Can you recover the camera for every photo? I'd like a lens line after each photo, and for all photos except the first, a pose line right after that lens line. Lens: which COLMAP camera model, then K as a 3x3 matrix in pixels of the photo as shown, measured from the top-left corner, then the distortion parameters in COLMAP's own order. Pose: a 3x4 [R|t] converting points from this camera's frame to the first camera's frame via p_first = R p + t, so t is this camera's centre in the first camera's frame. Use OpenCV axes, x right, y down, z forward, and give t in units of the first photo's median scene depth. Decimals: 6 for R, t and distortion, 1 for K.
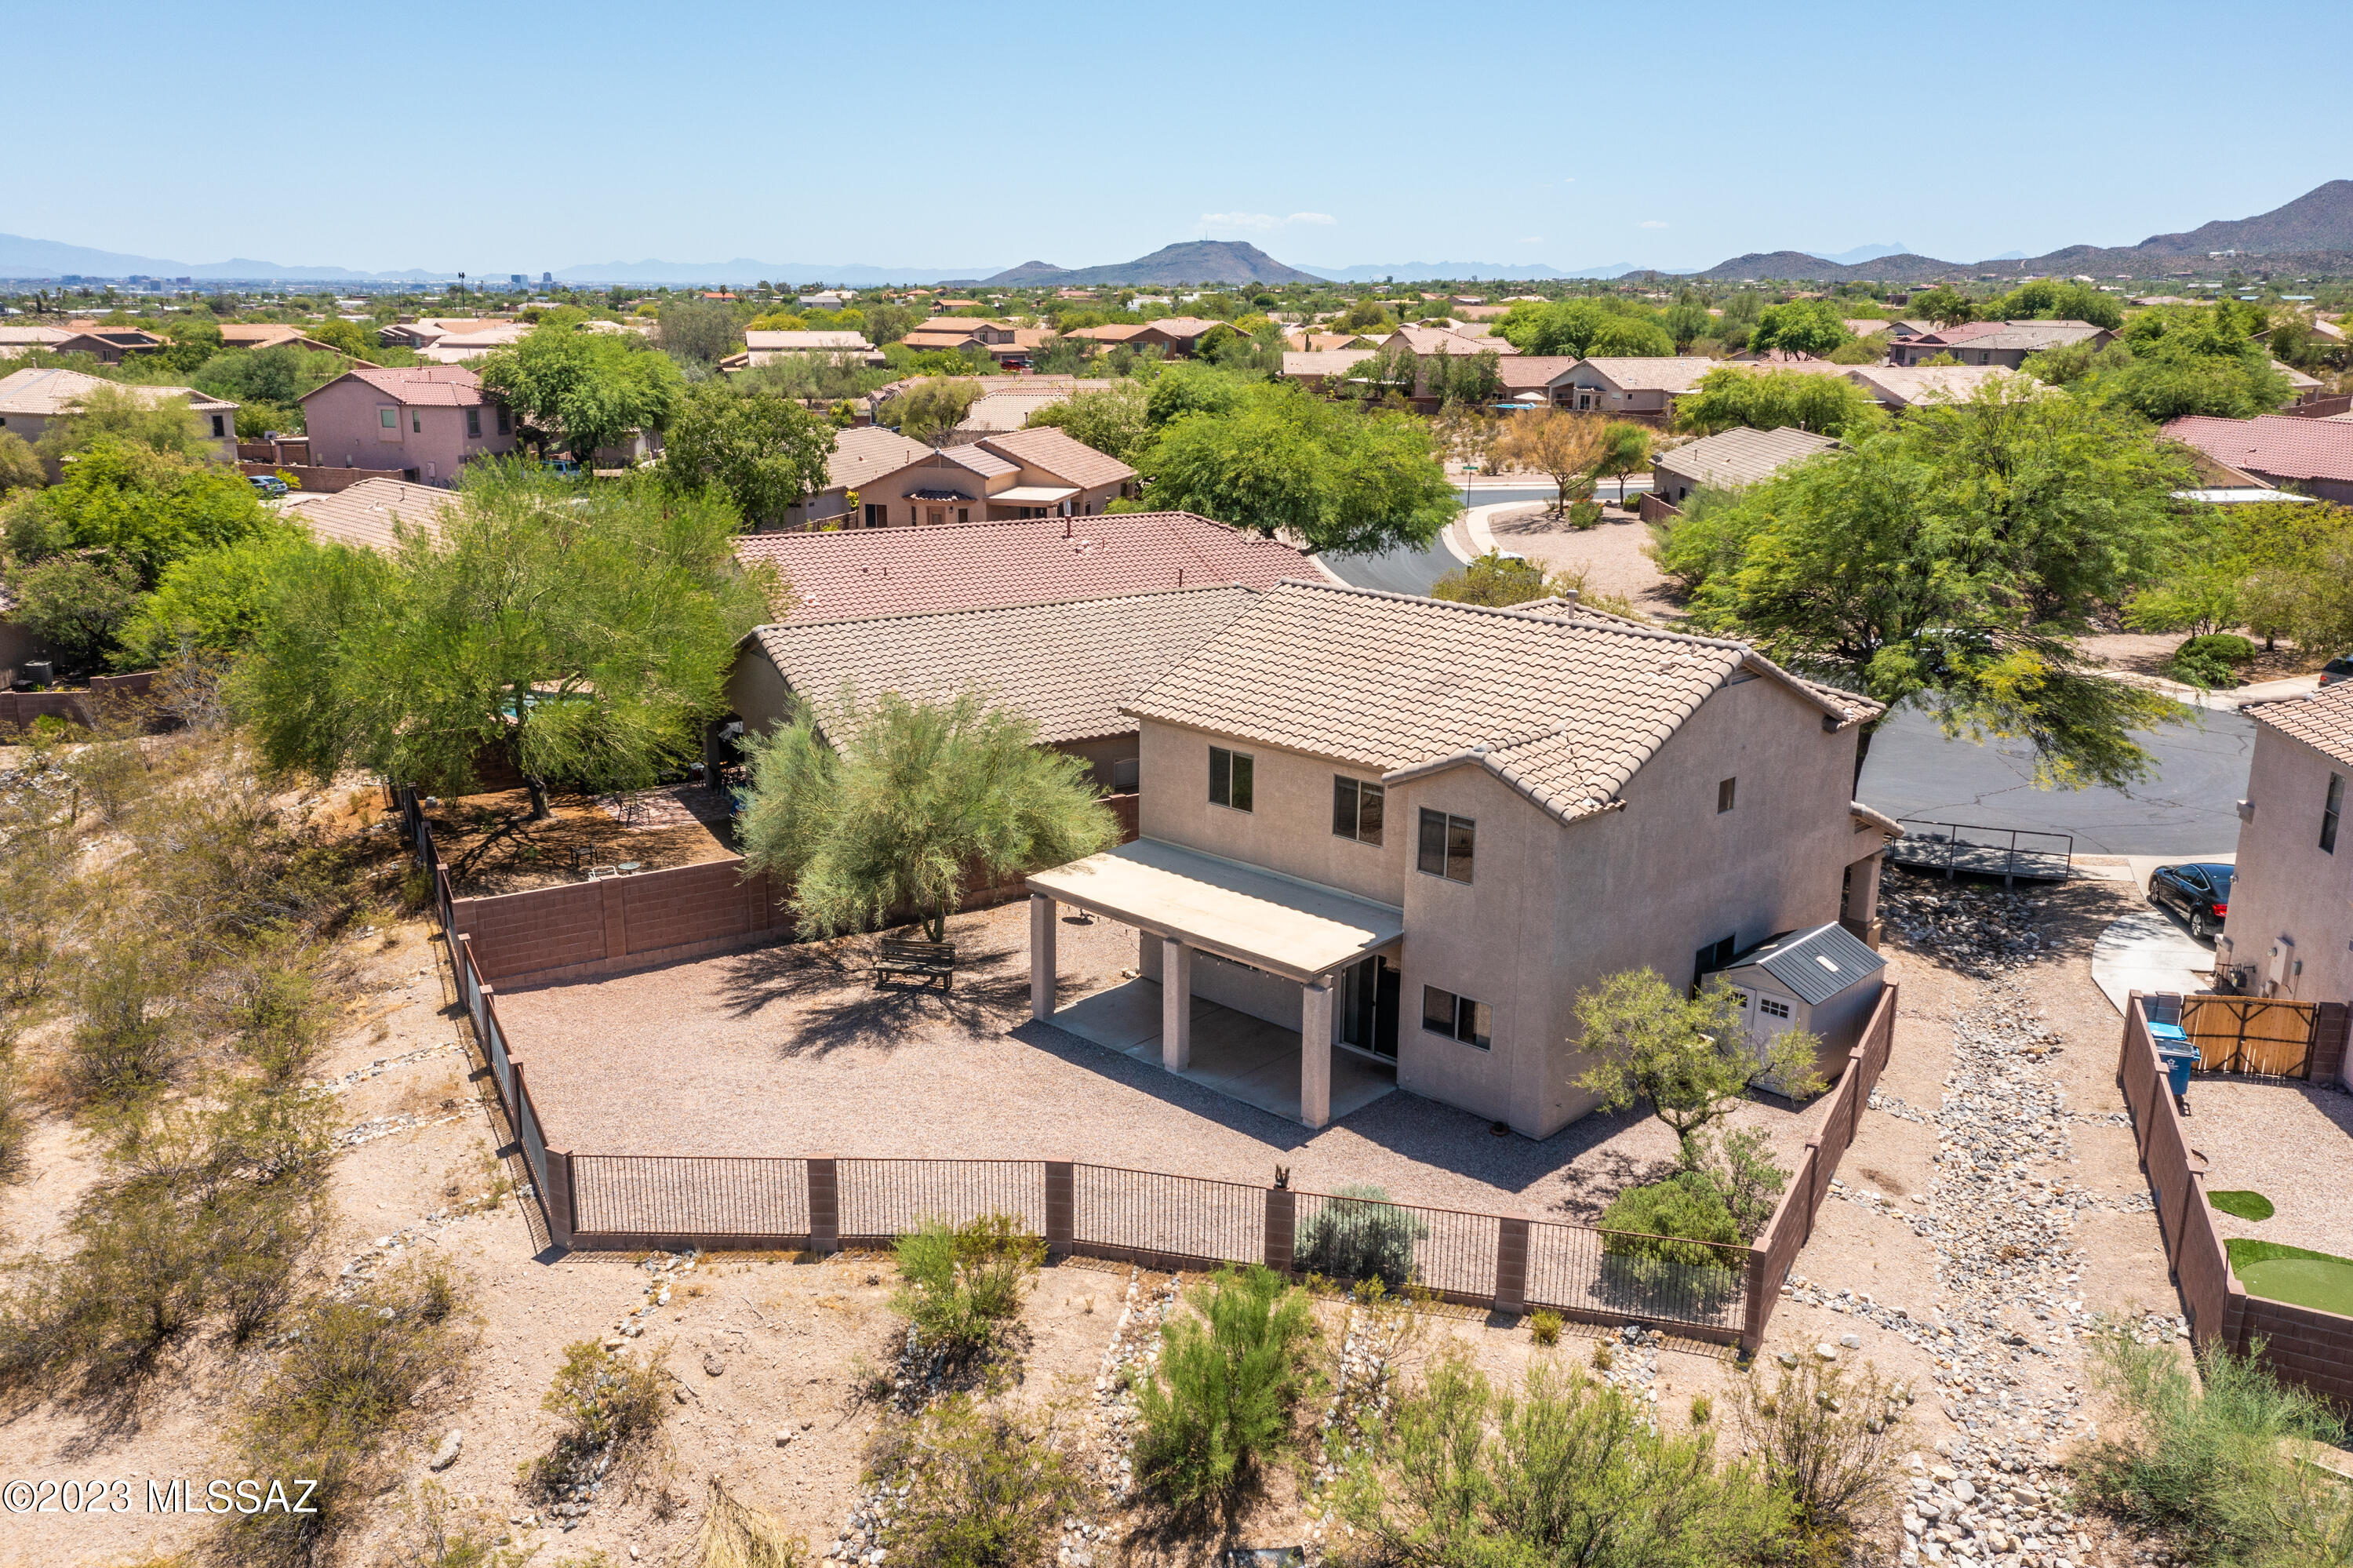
lens RADIAL K [[1877.9, 0, 1176.5], [0, 1877.9, 784.0], [0, 0, 1]] dist [-0.014275, 0.012916]
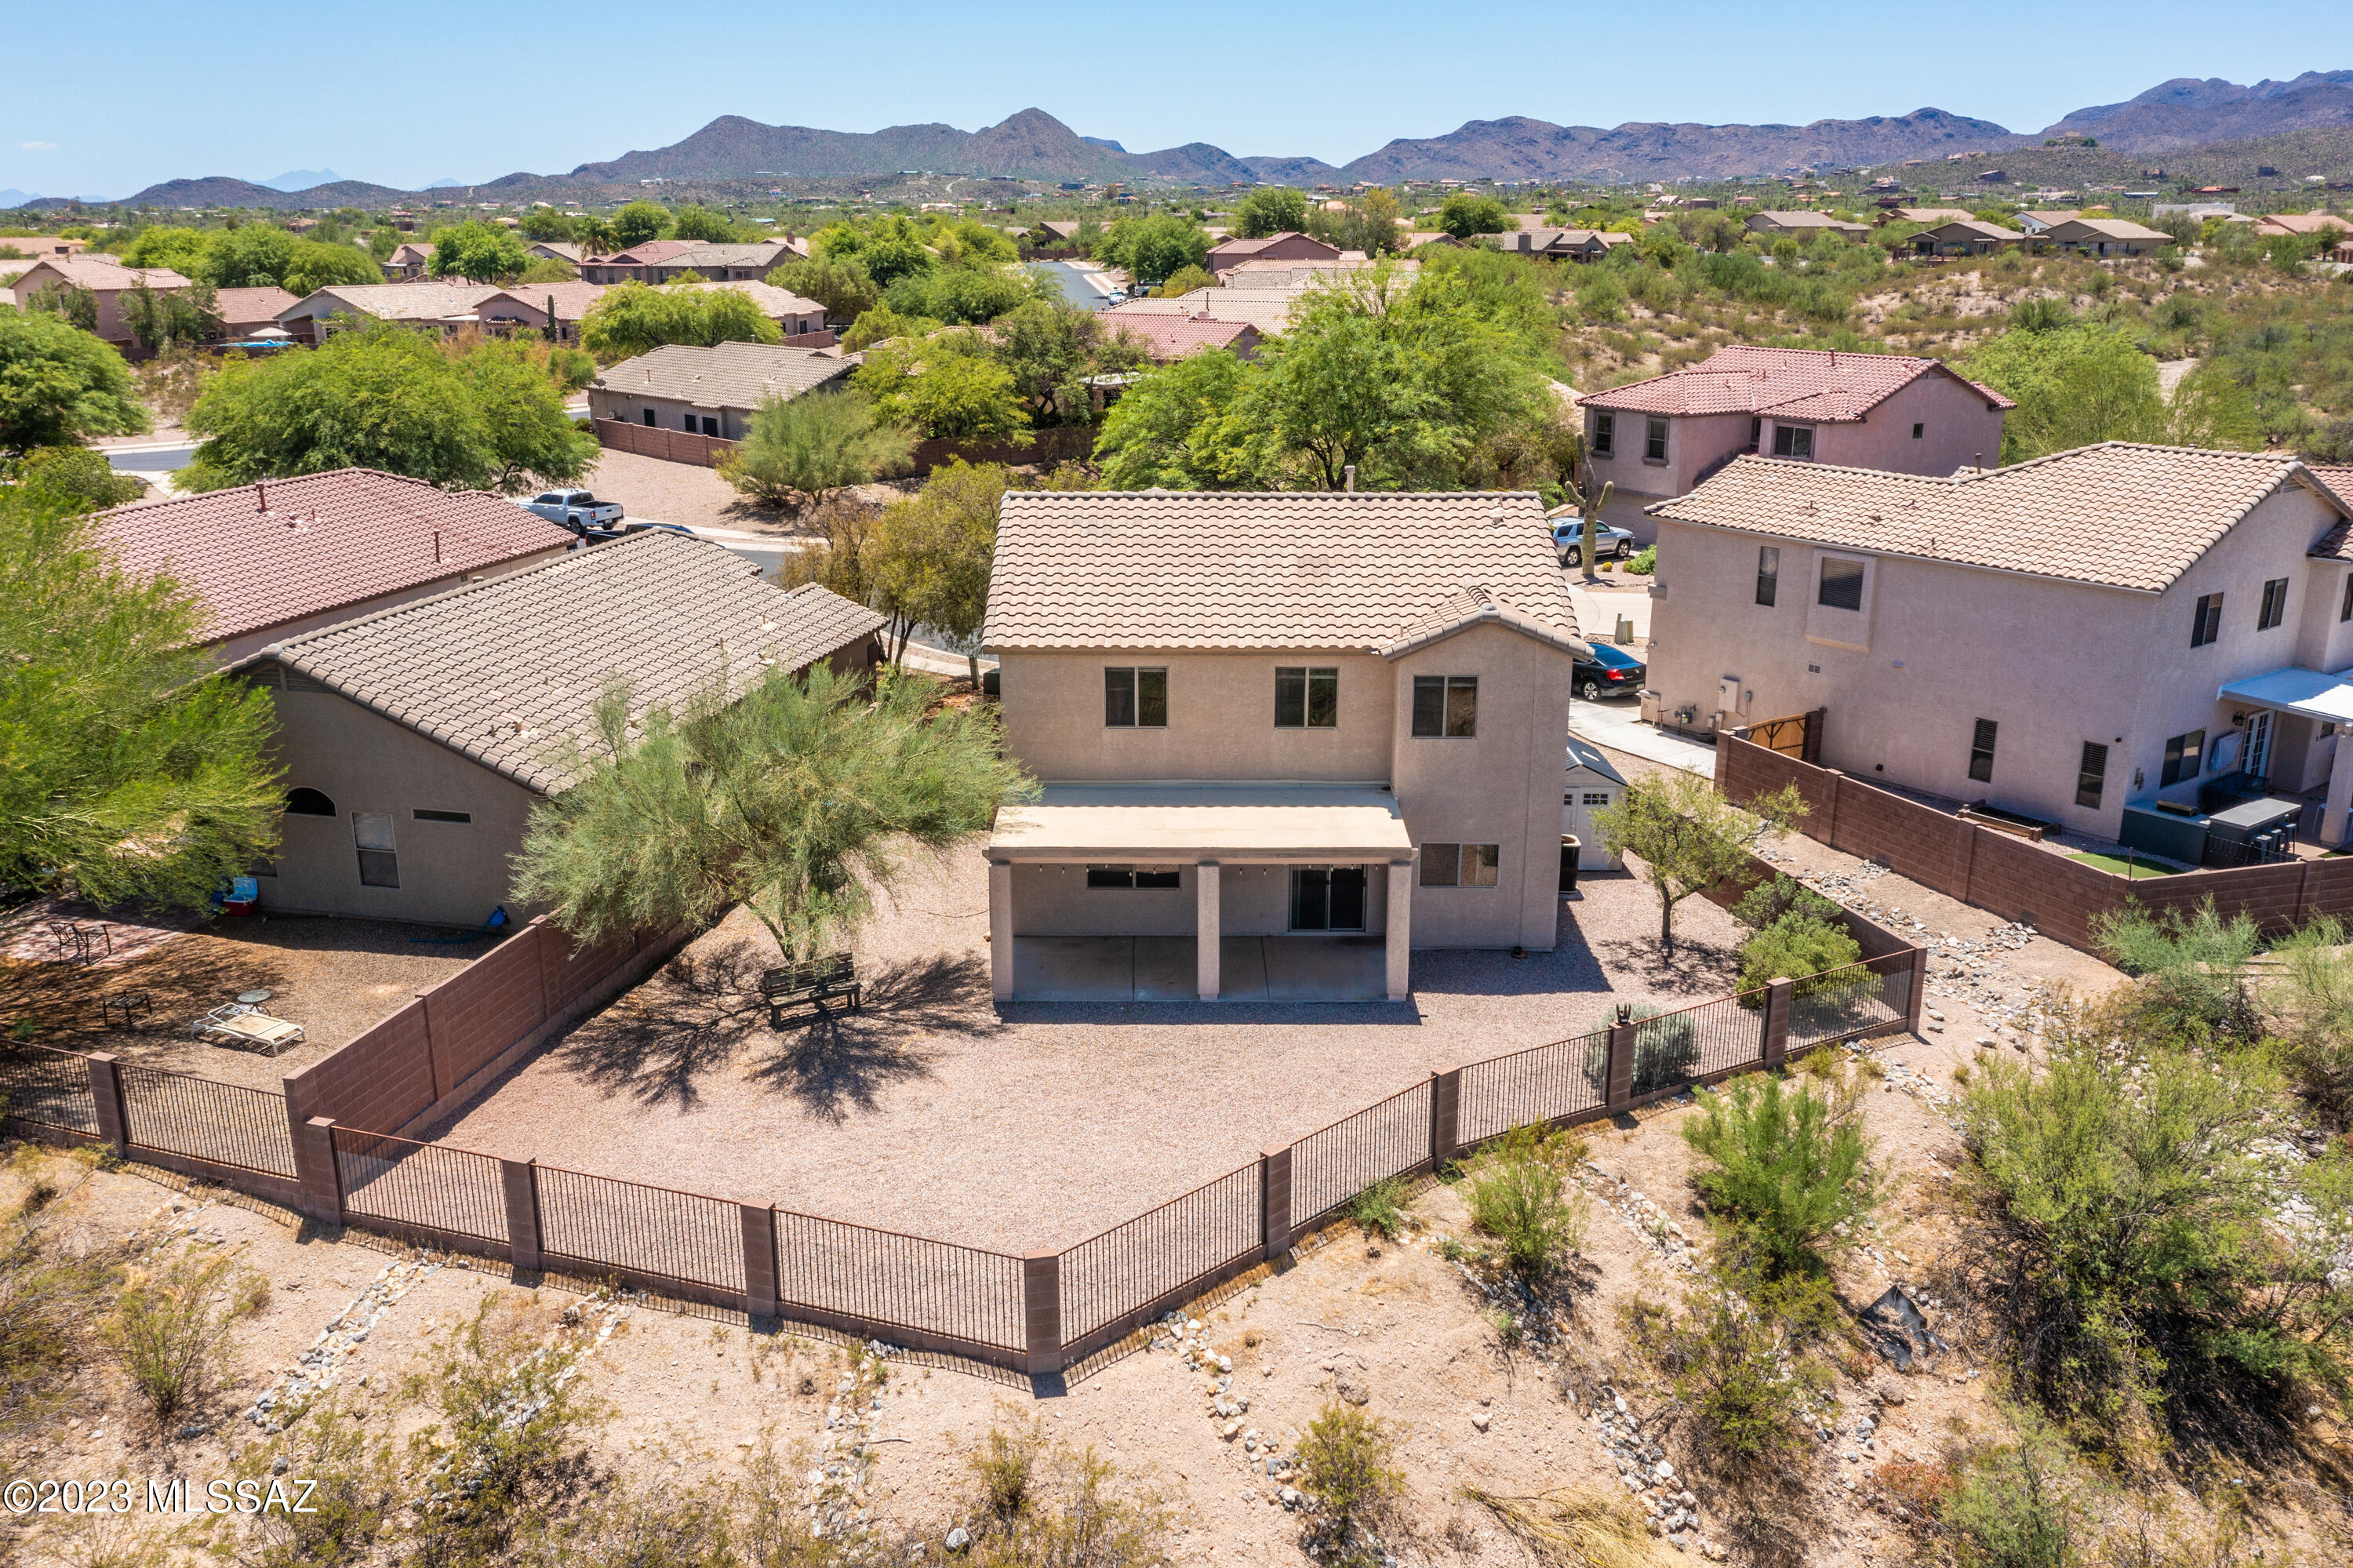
lens RADIAL K [[1877.9, 0, 1176.5], [0, 1877.9, 784.0], [0, 0, 1]] dist [-0.014275, 0.012916]
pose [[0.722458, -0.205808, 0.660074, -0.597551], [0.182186, 0.977598, 0.105406, -0.056460], [-0.666980, 0.044105, 0.743769, 0.279515]]
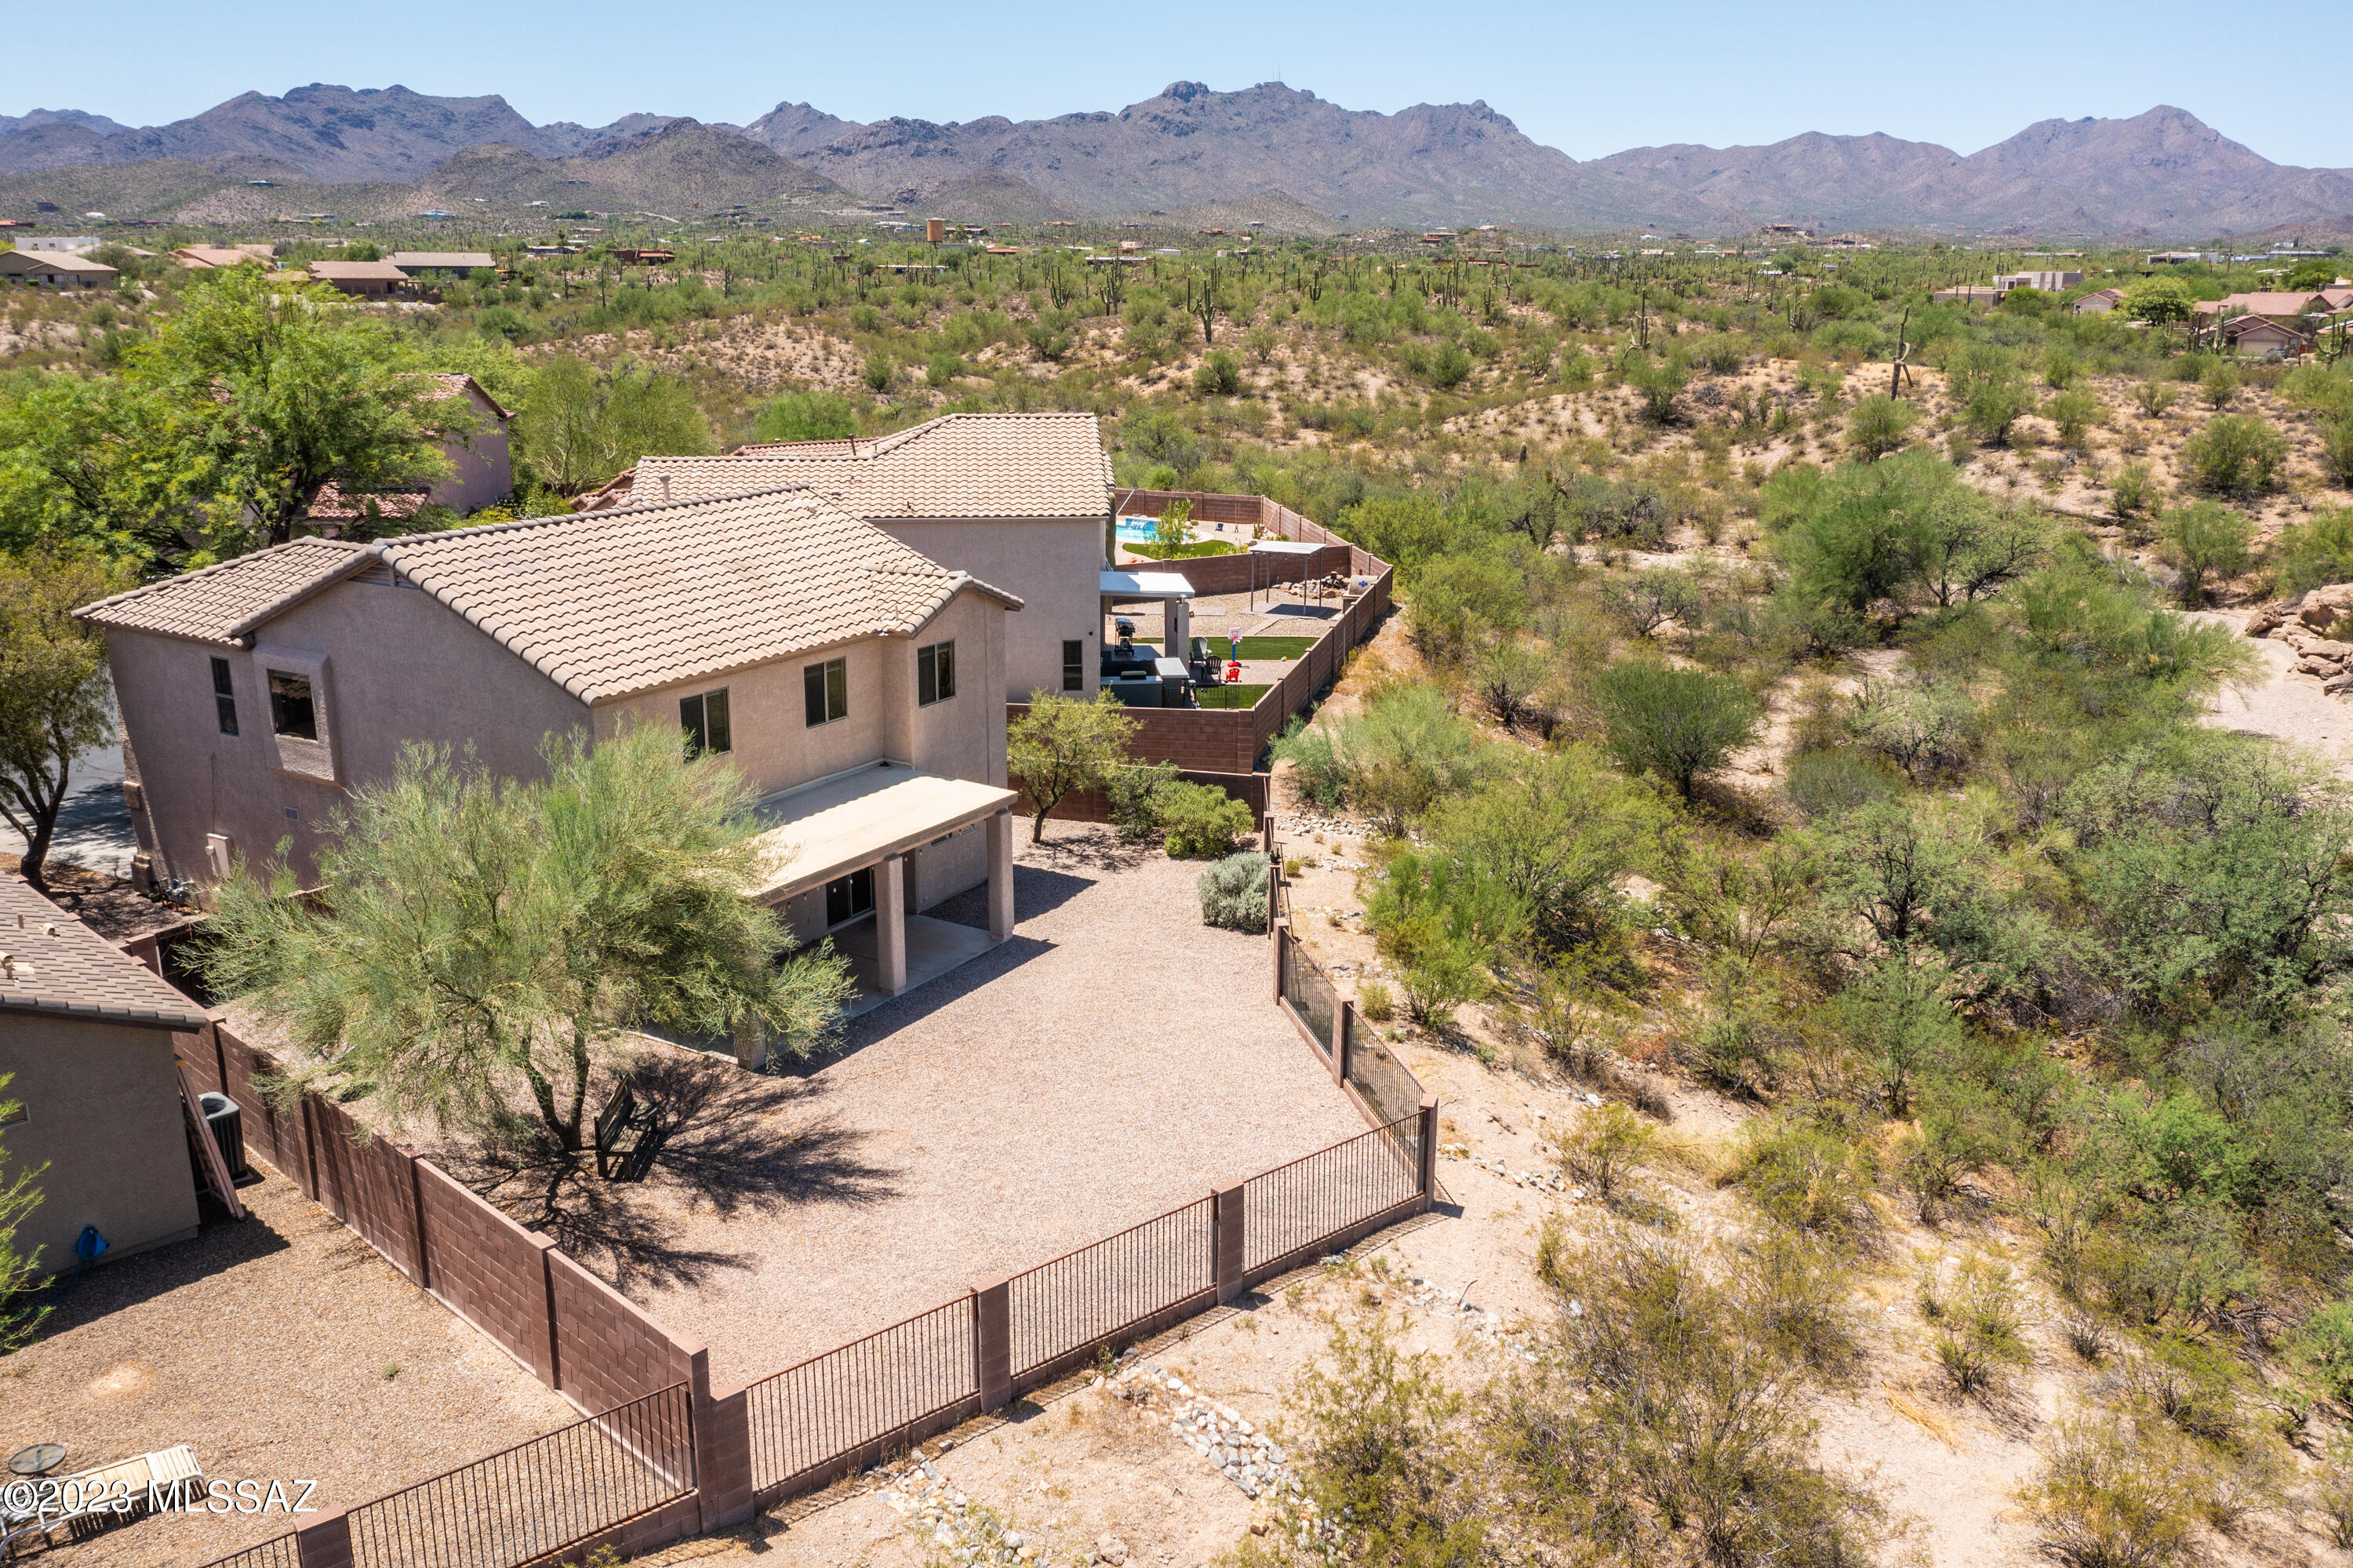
lens RADIAL K [[1877.9, 0, 1176.5], [0, 1877.9, 784.0], [0, 0, 1]] dist [-0.014275, 0.012916]
pose [[-0.233976, -0.267210, 0.934802, -0.864695], [0.238836, 0.916231, 0.321681, -0.210612], [-0.942450, 0.298530, -0.150557, 0.935548]]
